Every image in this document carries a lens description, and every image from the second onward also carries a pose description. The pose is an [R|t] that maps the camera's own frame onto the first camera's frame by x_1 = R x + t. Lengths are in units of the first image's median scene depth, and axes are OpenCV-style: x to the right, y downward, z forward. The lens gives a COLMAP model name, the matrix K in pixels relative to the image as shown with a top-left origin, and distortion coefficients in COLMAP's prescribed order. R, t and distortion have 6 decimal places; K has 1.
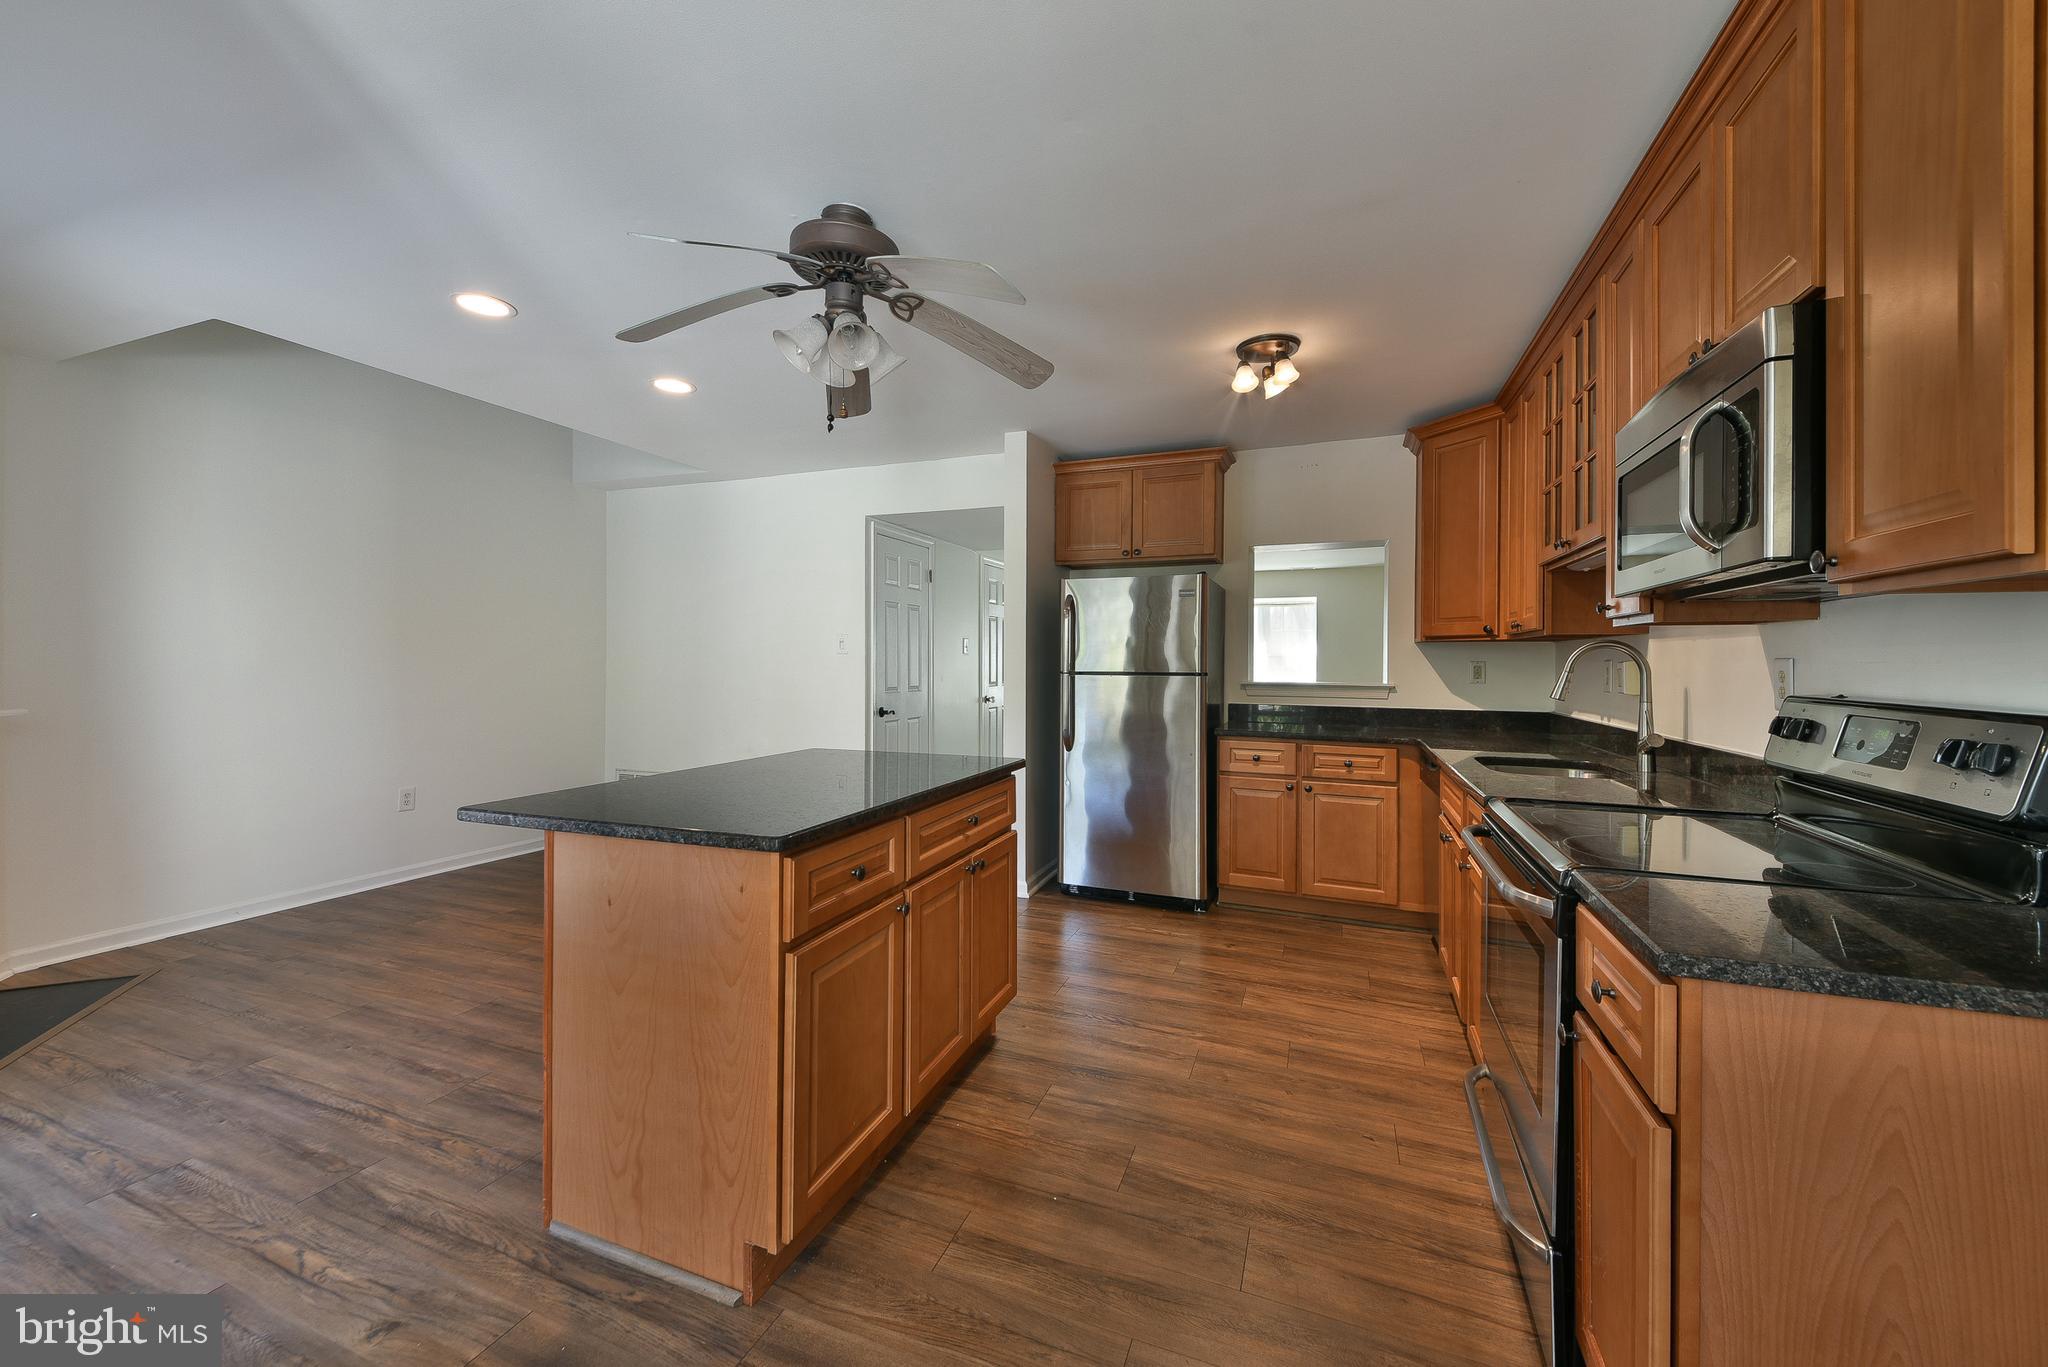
lens RADIAL K [[794.9, 0, 1017.5], [0, 794.9, 662.7], [0, 0, 1]] dist [0.021973, -0.000255]
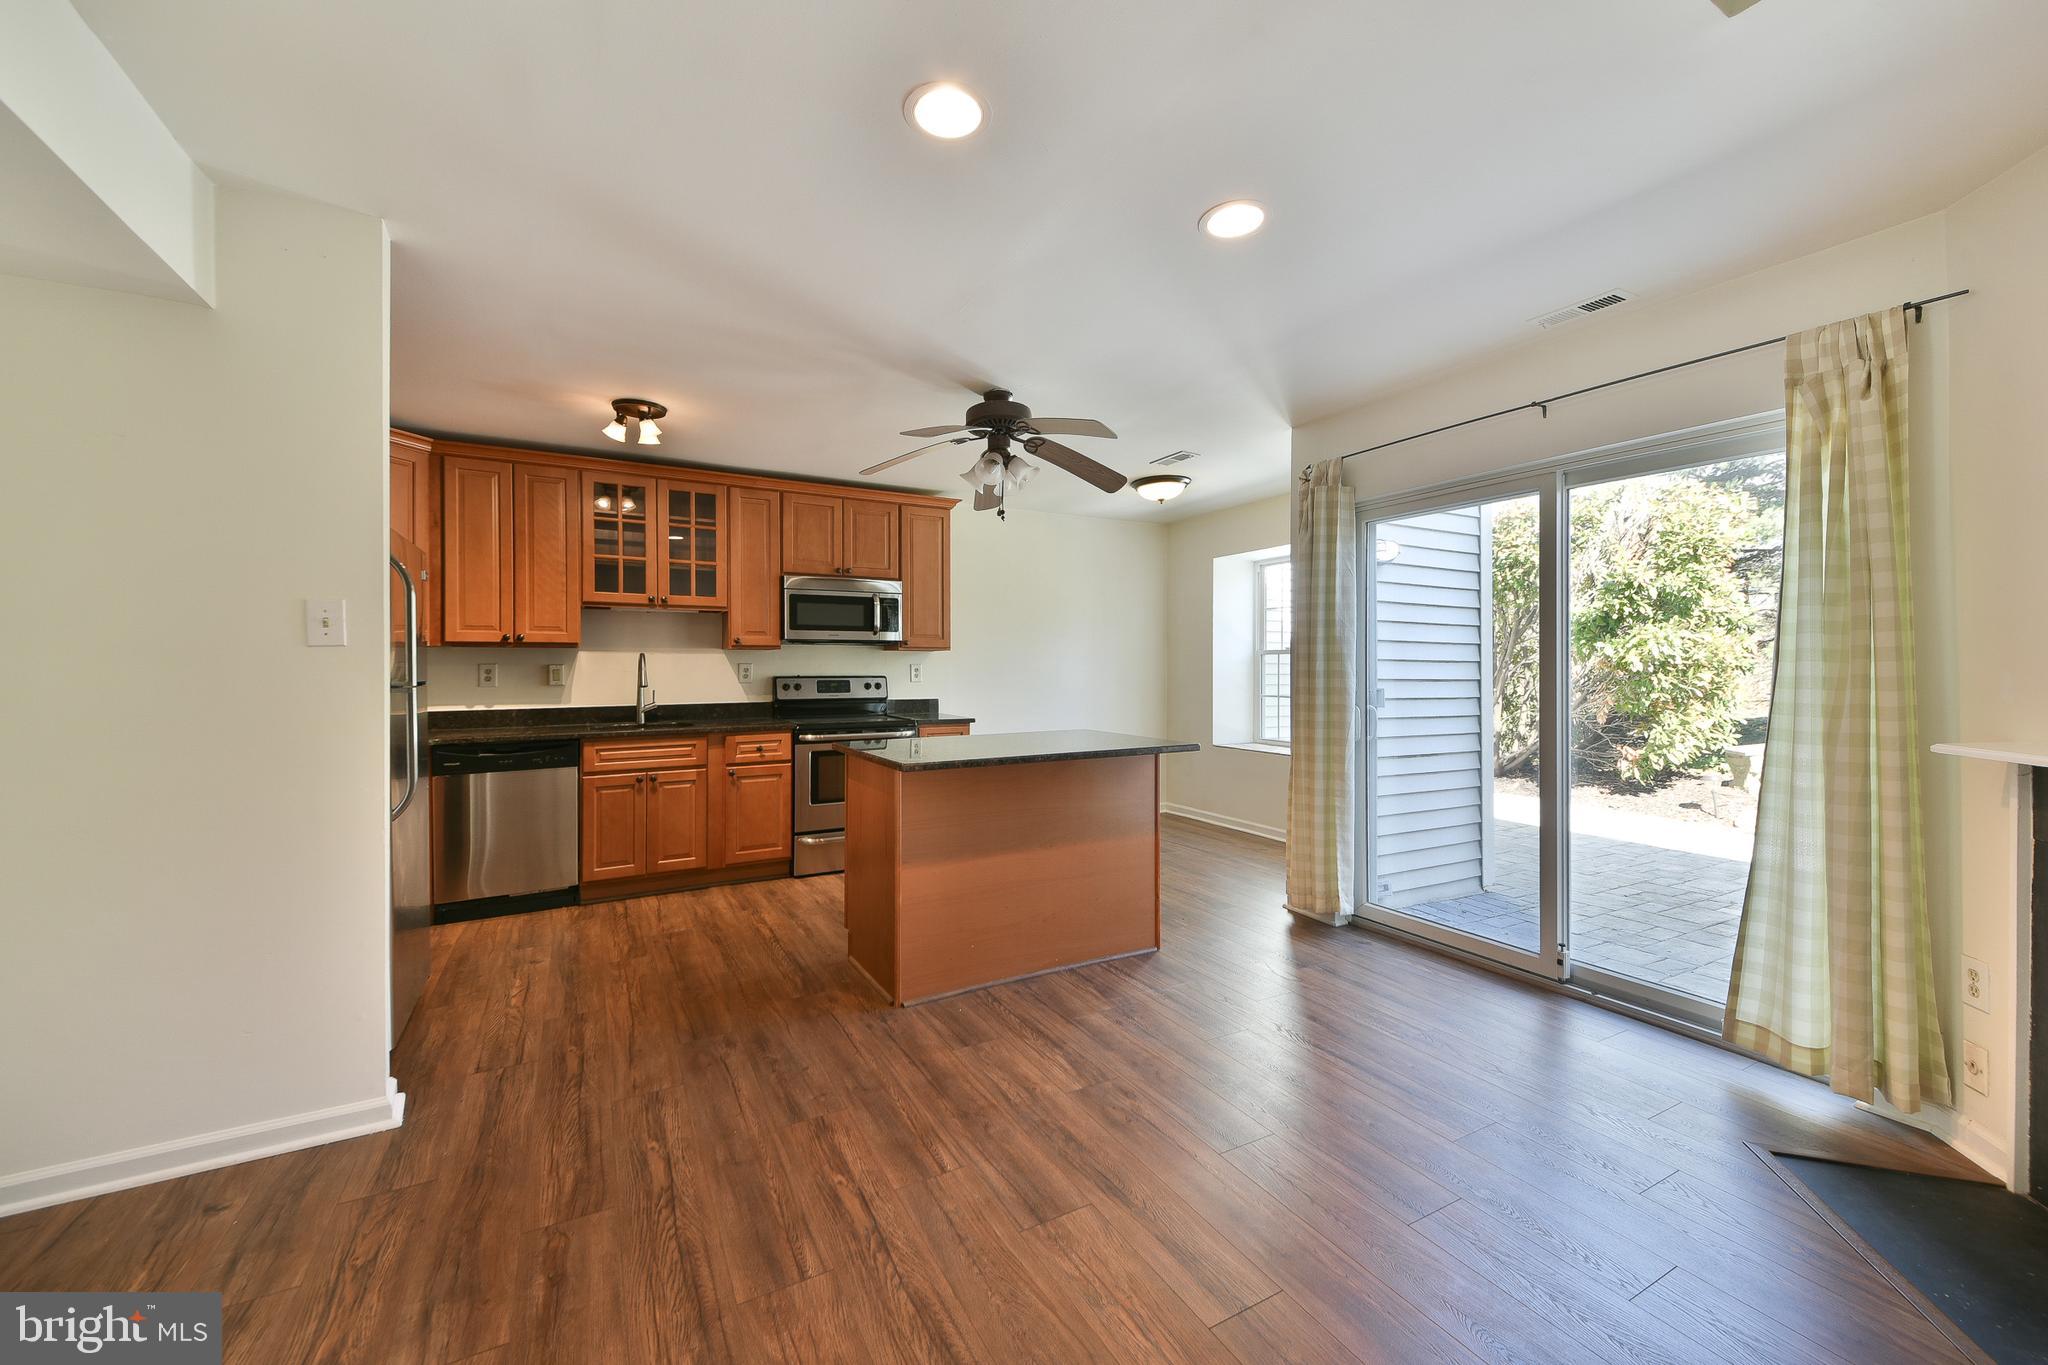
lens RADIAL K [[794.9, 0, 1017.5], [0, 794.9, 661.7], [0, 0, 1]] dist [0.021973, -0.000255]
pose [[-0.769988, -0.000574, 0.638058, -0.751782], [0.000884, 0.999998, 0.001966, -0.005398], [-0.638058, 0.002078, -0.769986, 1.307943]]
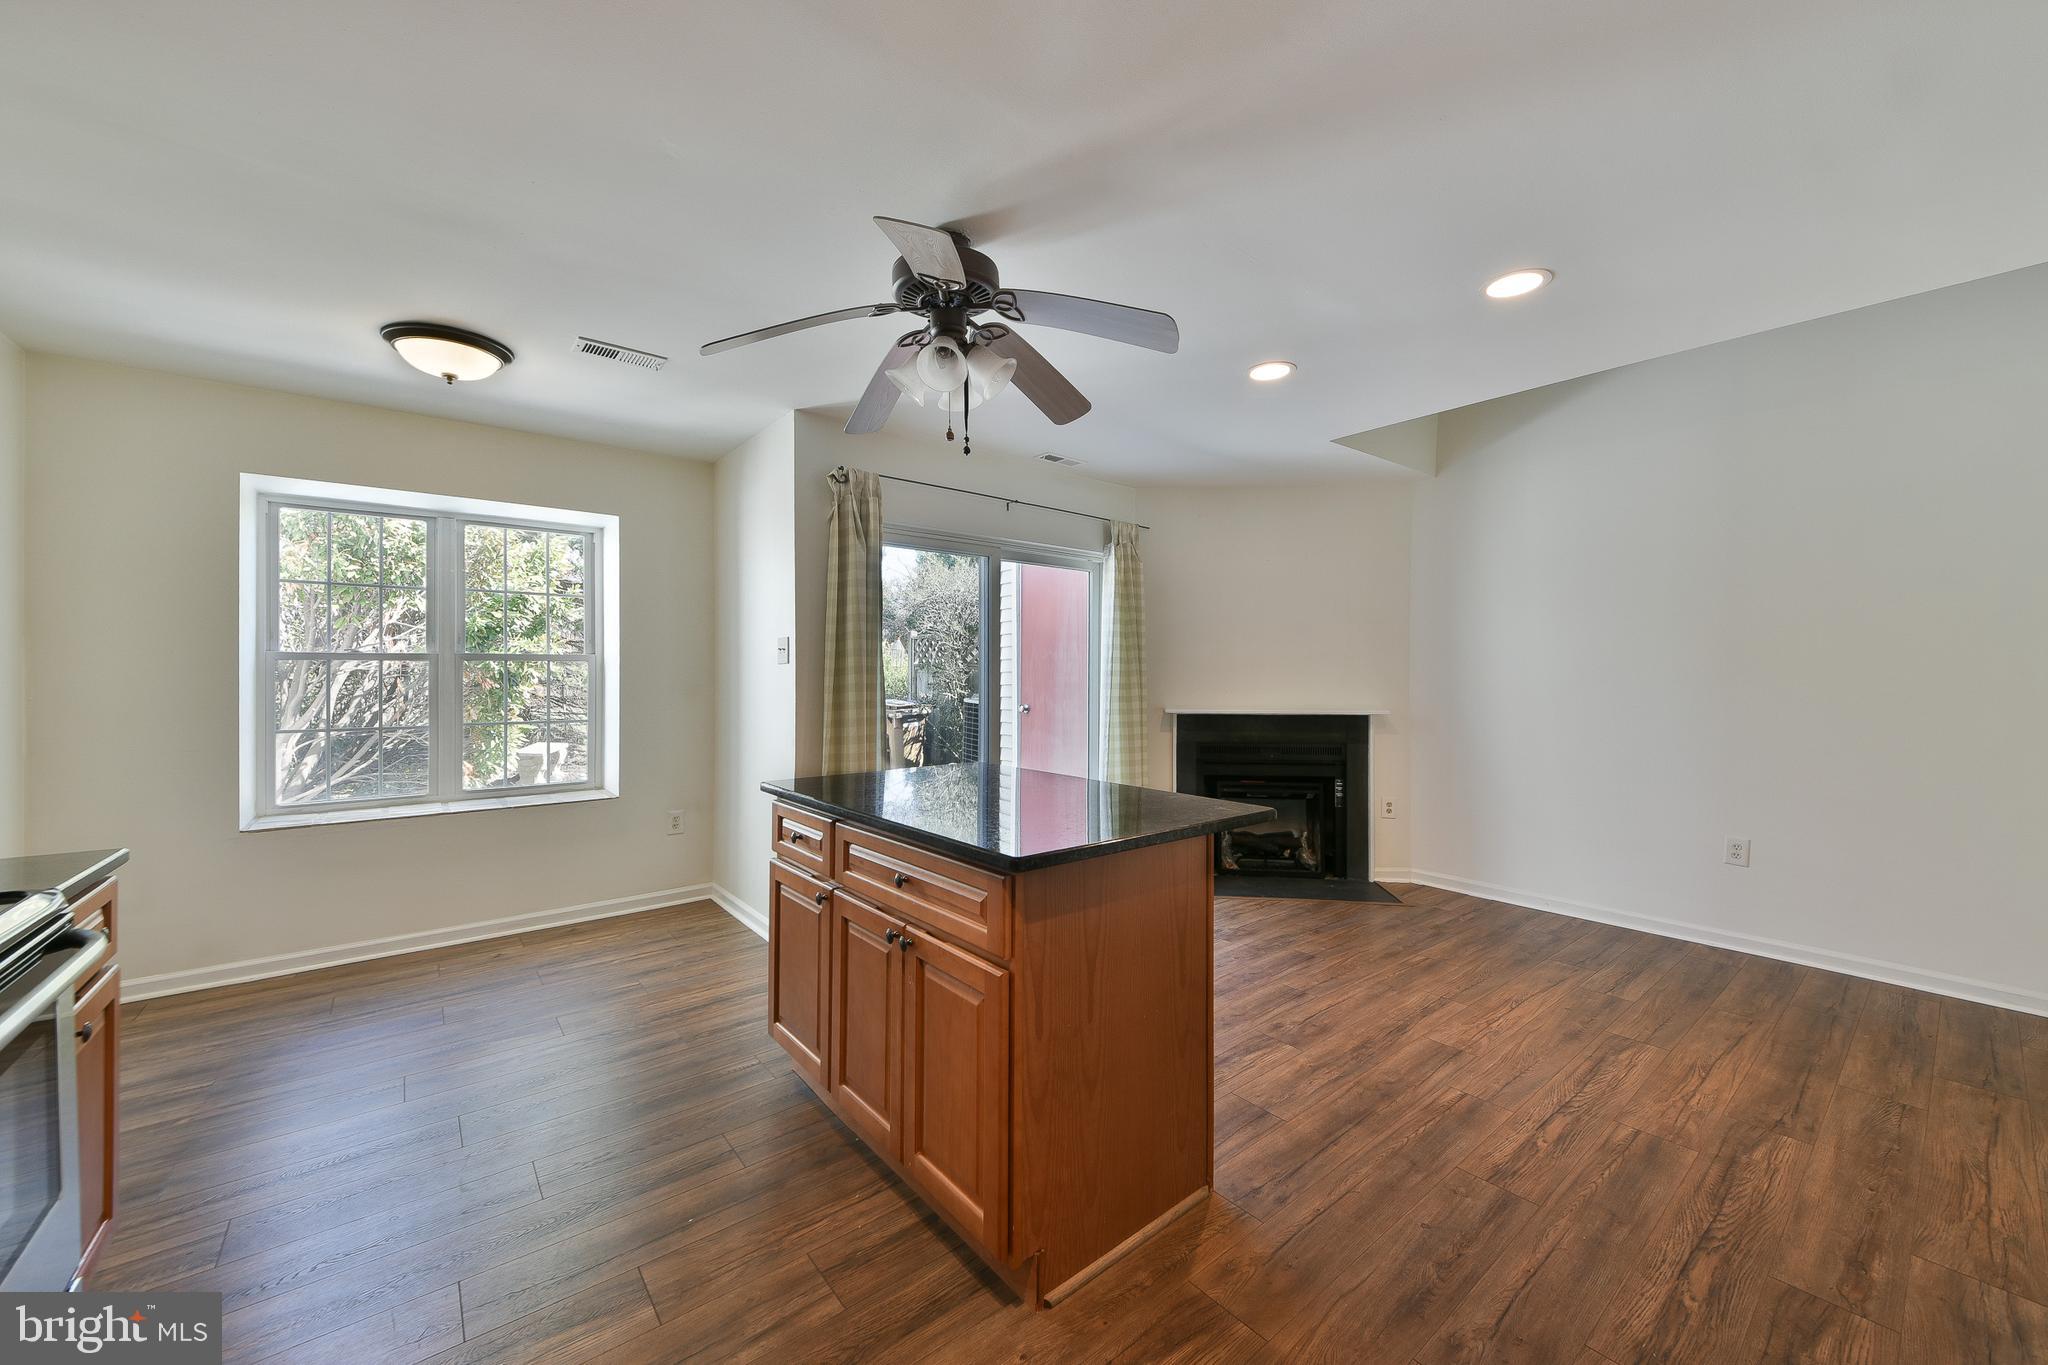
lens RADIAL K [[769.6, 0, 1026.7], [0, 769.6, 666.9], [0, 0, 1]] dist [0.010847, -0.009103]
pose [[-0.489078, -0.012772, -0.872147, 0.346925], [-0.009327, 0.999912, -0.009413, -0.004938], [0.872190, 0.003530, -0.489154, 0.926660]]
